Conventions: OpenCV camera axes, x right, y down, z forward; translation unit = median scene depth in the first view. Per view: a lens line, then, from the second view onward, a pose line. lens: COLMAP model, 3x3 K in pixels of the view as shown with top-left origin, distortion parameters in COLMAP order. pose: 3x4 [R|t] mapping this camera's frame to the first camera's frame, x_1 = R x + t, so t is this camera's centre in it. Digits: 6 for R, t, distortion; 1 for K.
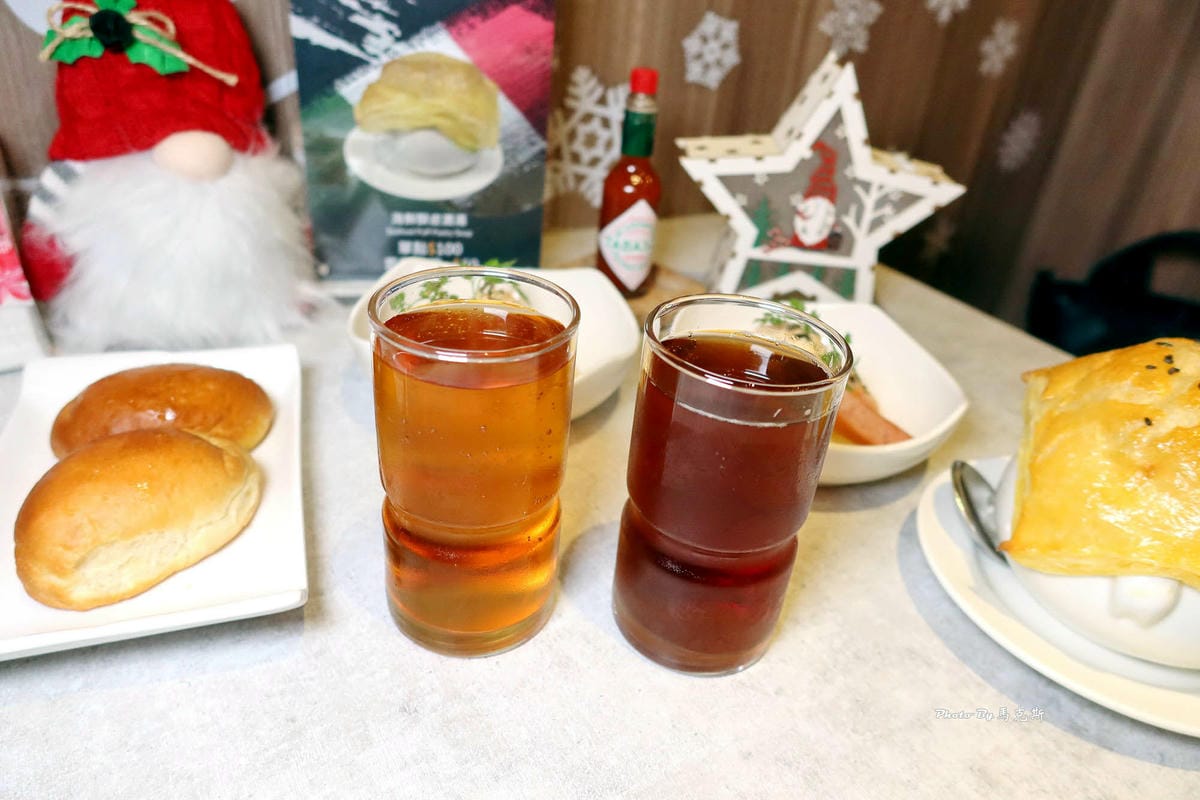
lens RADIAL K [[828.1, 0, 600.0], [0, 828.1, 400.0], [0, 0, 1]] dist [-0.010093, -0.005650]
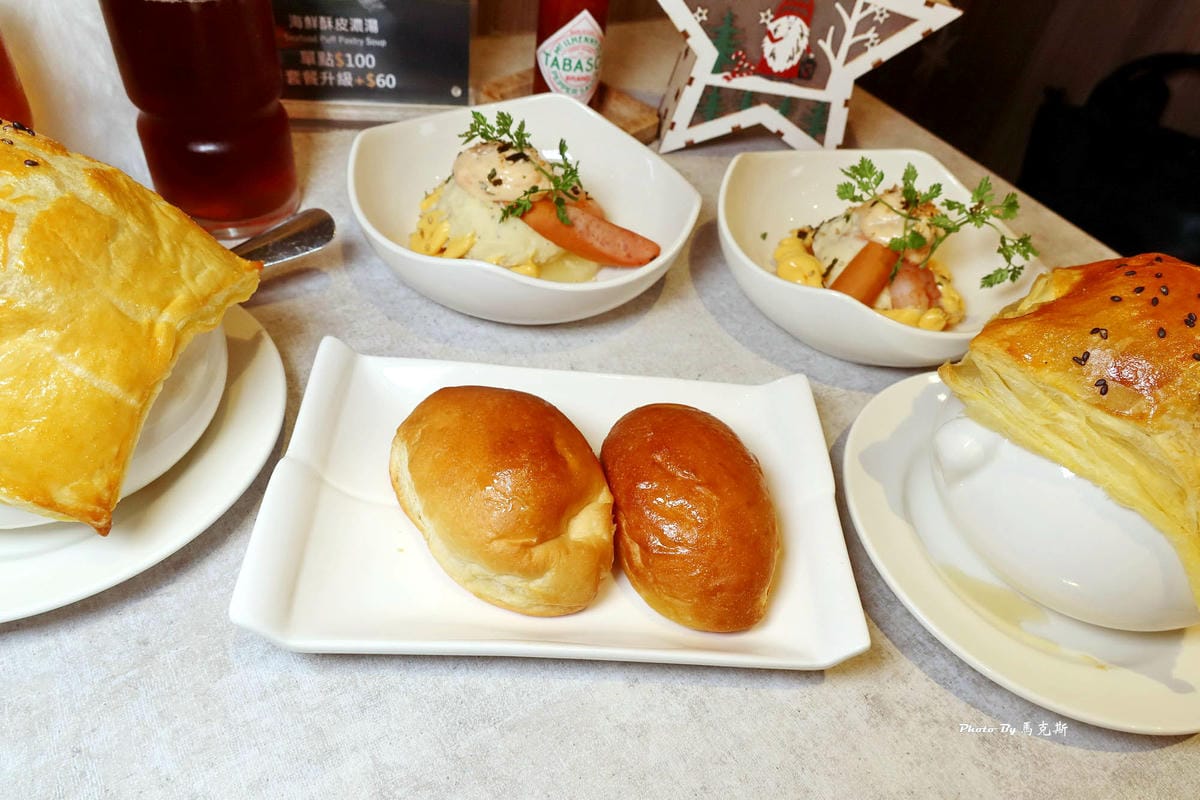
lens RADIAL K [[828.1, 0, 600.0], [0, 828.1, 400.0], [0, 0, 1]] dist [-0.010093, -0.005650]
pose [[0.999205, 0.029284, 0.027046, 0.056083], [-0.035059, 0.968482, 0.246604, -0.065014], [-0.018972, -0.247356, 0.968739, 0.083165]]
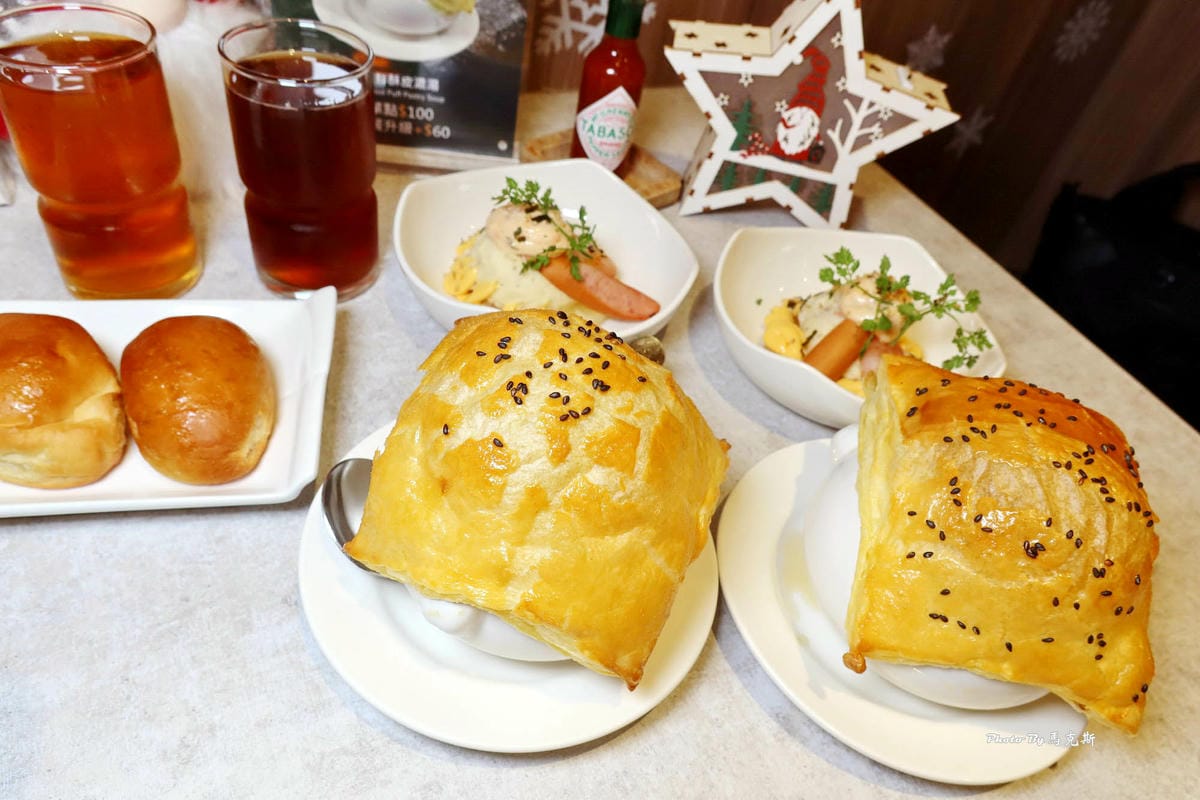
lens RADIAL K [[828.1, 0, 600.0], [0, 828.1, 400.0], [0, 0, 1]] dist [-0.010093, -0.005650]
pose [[0.991362, 0.129076, -0.023237, 0.098206], [-0.120384, 0.965885, 0.229290, -0.110886], [0.052040, -0.224512, 0.973081, -0.011431]]
